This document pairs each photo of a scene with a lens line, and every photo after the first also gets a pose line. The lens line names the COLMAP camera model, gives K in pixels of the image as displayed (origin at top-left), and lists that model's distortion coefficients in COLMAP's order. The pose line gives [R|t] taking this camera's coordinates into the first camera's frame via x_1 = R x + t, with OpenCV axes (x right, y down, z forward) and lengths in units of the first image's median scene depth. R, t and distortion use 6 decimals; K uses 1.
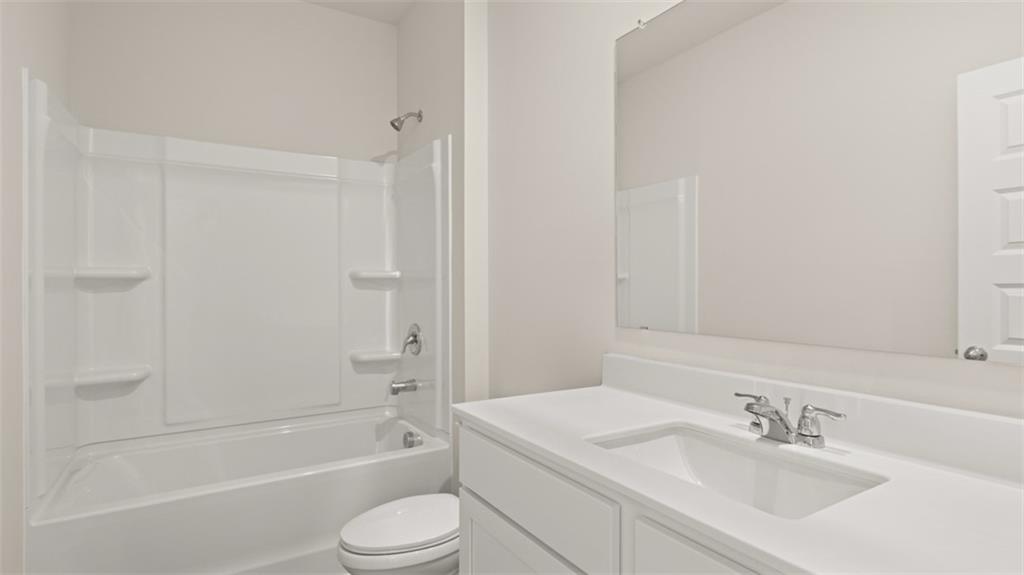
lens RADIAL K [[507.6, 0, 513.9], [0, 507.6, 285.1], [0, 0, 1]] dist [-0.012665, 0.000088]
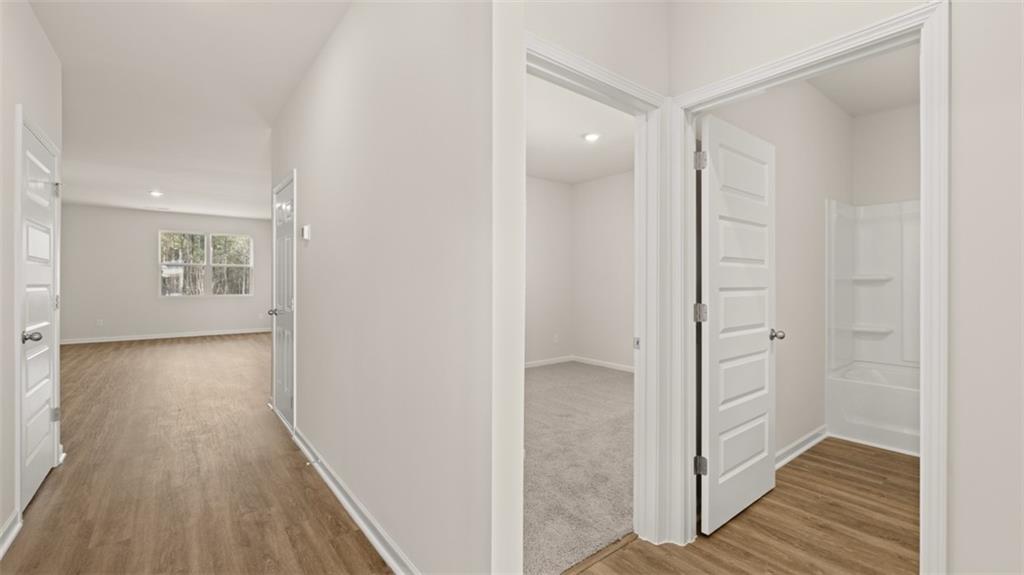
lens RADIAL K [[431.2, 0, 509.6], [0, 431.2, 282.6], [0, 0, 1]] dist [-0.003599, -0.000582]
pose [[0.104306, 0.006873, -0.994521, 0.630692], [0.002298, 0.999972, 0.007151, -0.015467], [0.994543, -0.003031, 0.104287, -0.512470]]
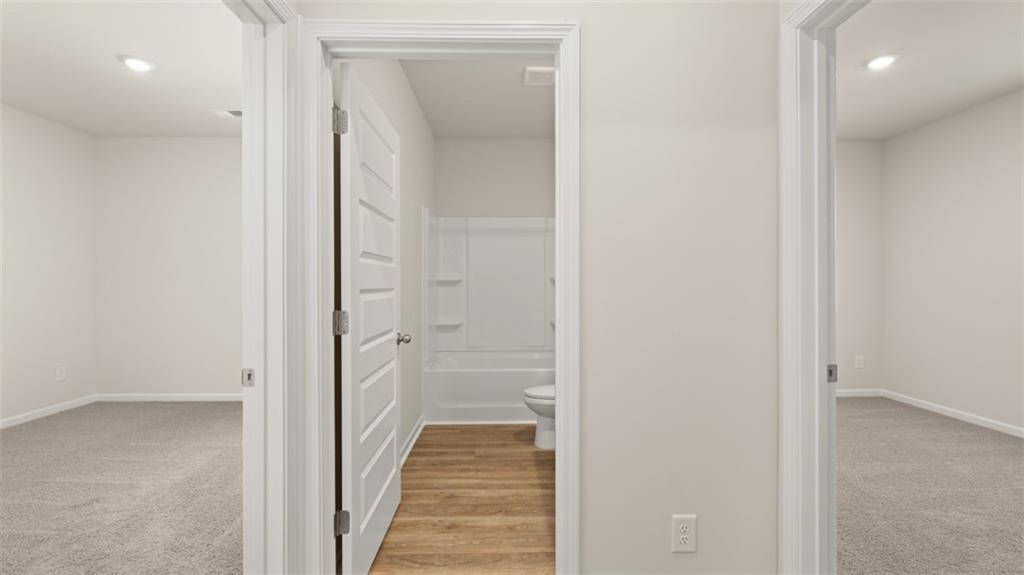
lens RADIAL K [[428.2, 0, 509.3], [0, 428.2, 285.1], [0, 0, 1]] dist [-0.001697, -0.000086]
pose [[0.855462, 0.005675, -0.517835, 0.397944], [-0.000576, 0.999950, 0.010006, -0.012422], [0.517866, -0.008262, 0.855422, -0.470572]]
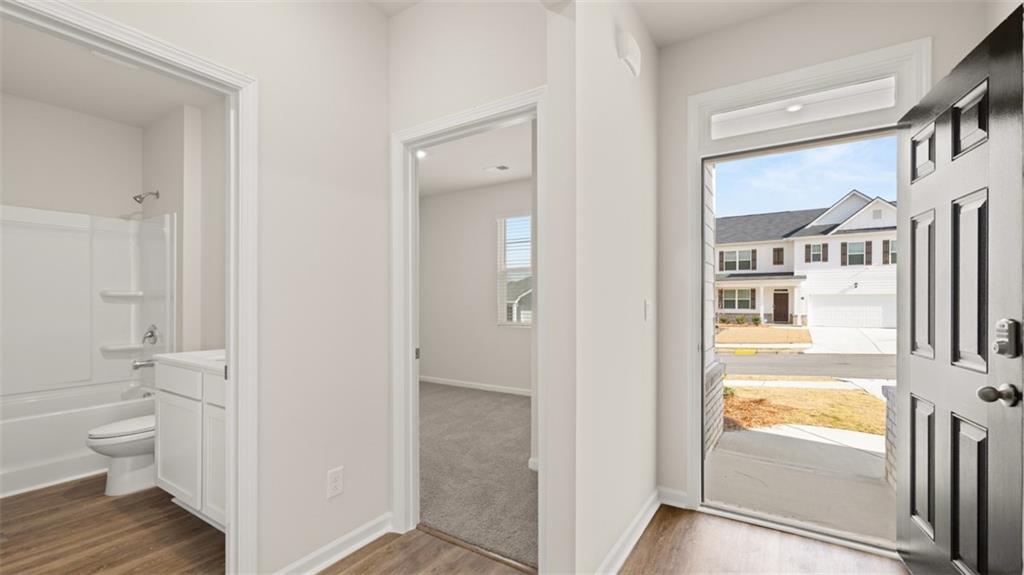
lens RADIAL K [[431.9, 0, 508.7], [0, 431.9, 299.7], [0, 0, 1]] dist [-0.001658, -0.000231]
pose [[0.910094, 0.006060, 0.414357, 0.265096], [-0.007297, 0.999972, 0.001401, -0.012992], [-0.414337, -0.004299, 0.910113, -0.709330]]
